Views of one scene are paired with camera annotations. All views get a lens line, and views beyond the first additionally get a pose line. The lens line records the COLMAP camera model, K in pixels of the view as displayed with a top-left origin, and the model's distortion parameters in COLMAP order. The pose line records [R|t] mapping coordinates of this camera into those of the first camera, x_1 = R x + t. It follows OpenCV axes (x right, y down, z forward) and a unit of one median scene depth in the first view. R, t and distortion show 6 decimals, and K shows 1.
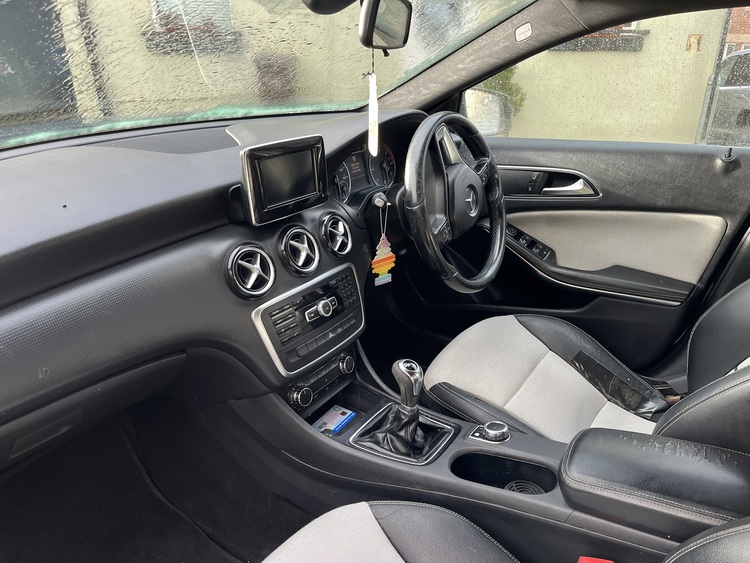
lens RADIAL K [[573.7, 0, 374.8], [0, 573.7, 276.8], [0, 0, 1]] dist [0.022887, -0.013762]
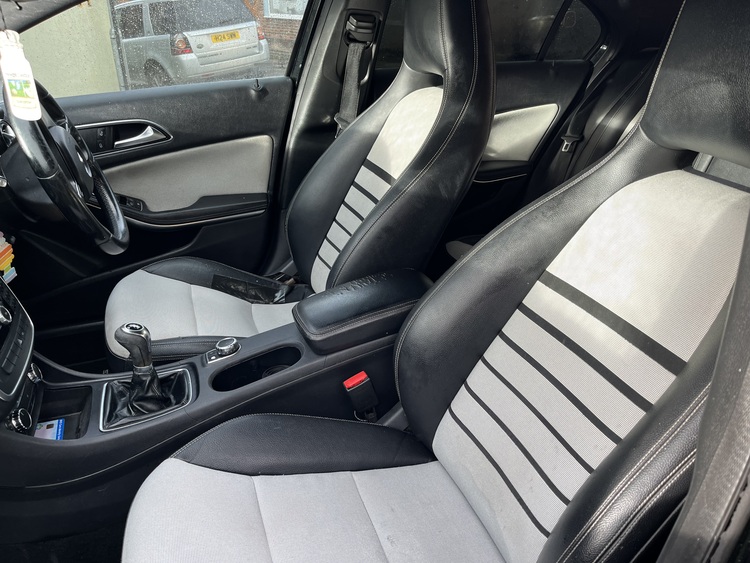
lens RADIAL K [[573.7, 0, 374.8], [0, 573.7, 284.4], [0, 0, 1]] dist [0.022887, -0.013762]
pose [[0.587247, -0.367566, 0.721136, -0.292360], [0.312885, 0.924771, 0.216567, 0.000721], [-0.746488, 0.098454, 0.658075, 0.018956]]
